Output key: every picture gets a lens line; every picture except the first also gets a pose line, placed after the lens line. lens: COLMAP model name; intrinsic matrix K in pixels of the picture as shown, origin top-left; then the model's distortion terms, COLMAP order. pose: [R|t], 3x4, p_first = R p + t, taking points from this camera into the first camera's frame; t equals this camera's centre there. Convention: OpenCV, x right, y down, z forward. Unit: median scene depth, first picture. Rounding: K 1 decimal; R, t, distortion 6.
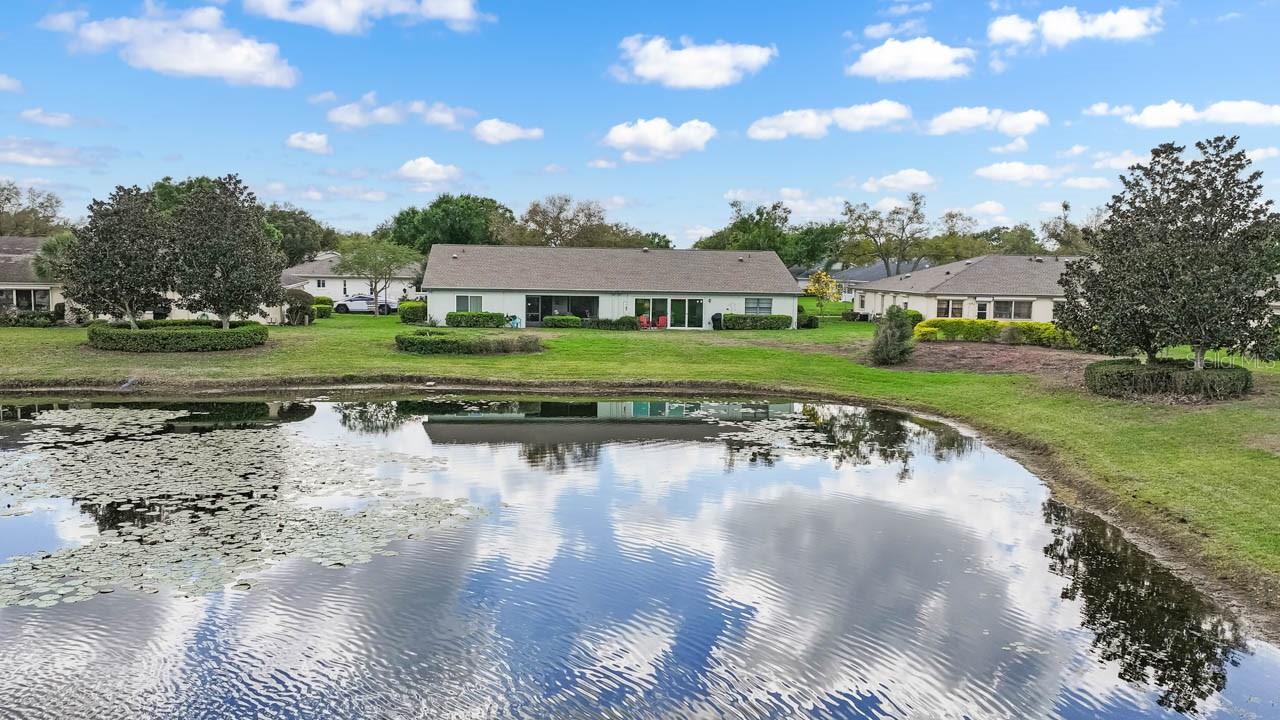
lens RADIAL K [[1023.3, 0, 640.0], [0, 1023.3, 360.0], [0, 0, 1]] dist [0.002913, -0.001565]
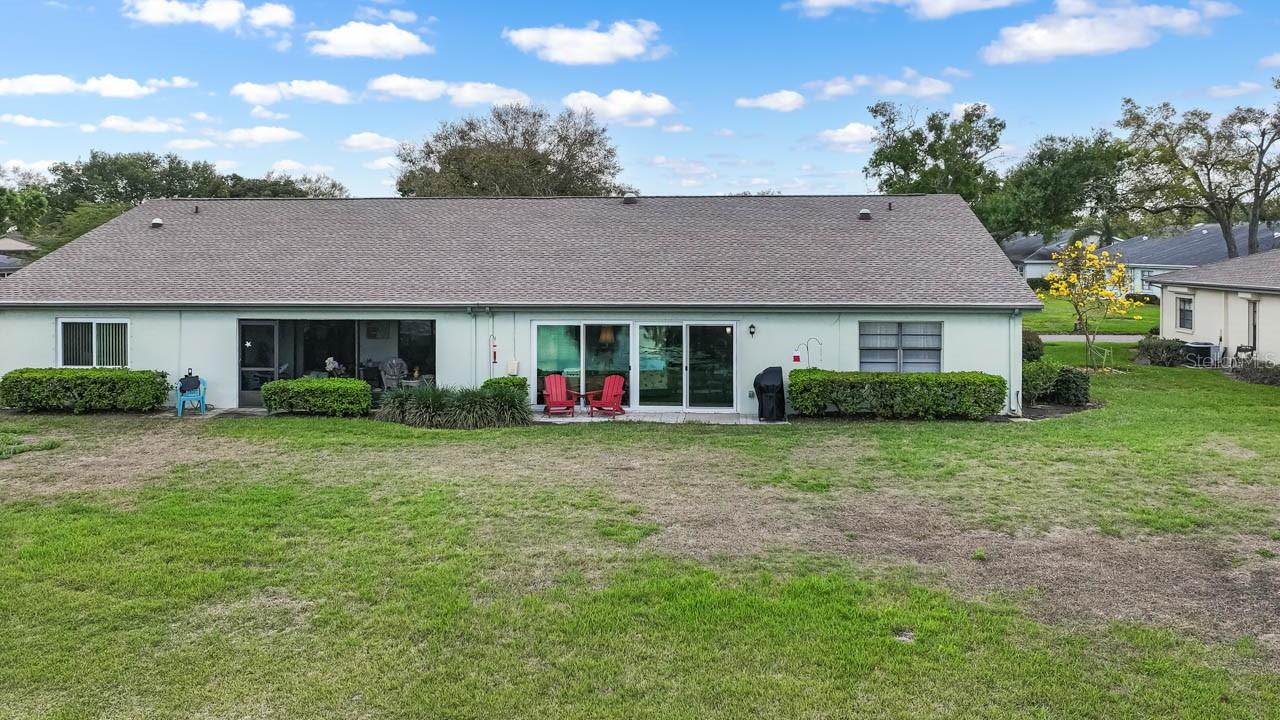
lens RADIAL K [[1069.6, 0, 624.6], [0, 1069.6, 264.7], [0, 0, 1]] dist [0.001250, -0.002035]
pose [[0.978582, -0.016567, -0.205192, 0.099395], [-0.000147, 0.996700, -0.081176, -0.050263], [0.205859, 0.079467, 0.975350, 0.634291]]
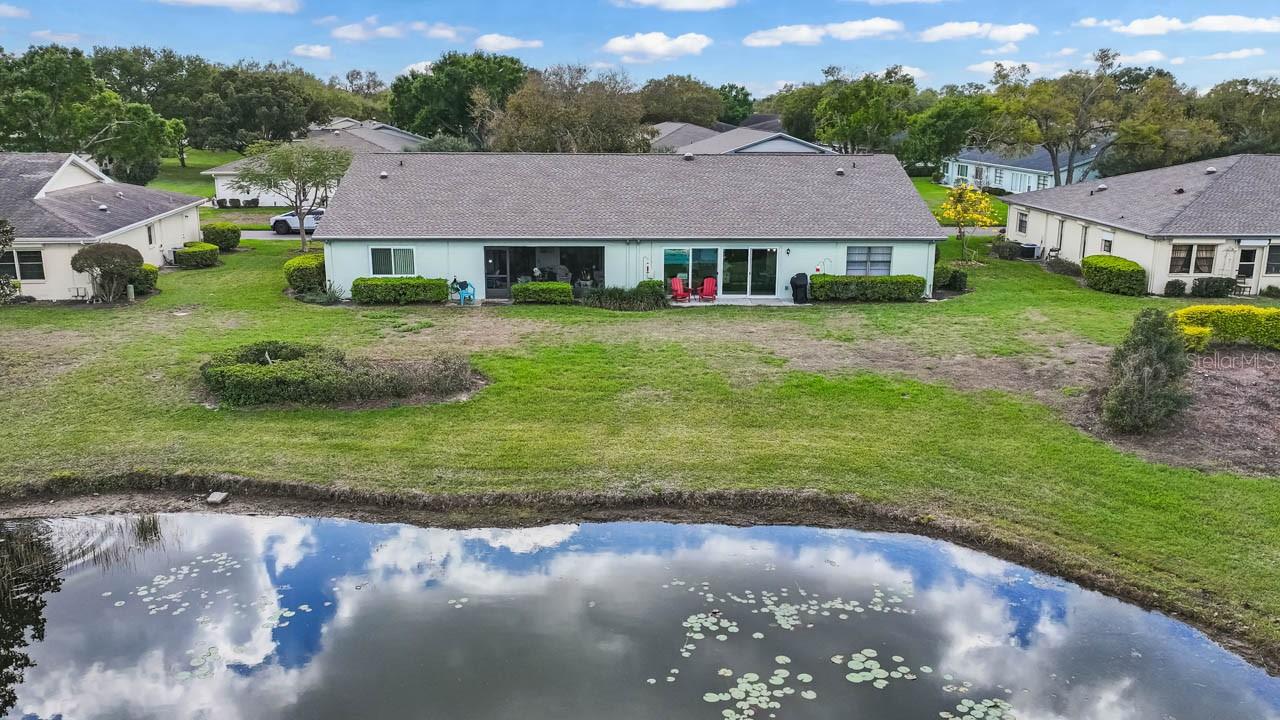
lens RADIAL K [[1023.3, 0, 640.0], [0, 1023.3, 360.0], [0, 0, 1]] dist [0.002913, -0.001565]
pose [[0.996795, 0.008028, -0.079591, 0.029206], [0.003894, 0.988904, 0.148506, -0.084106], [0.079900, -0.148340, 0.985703, 0.384045]]
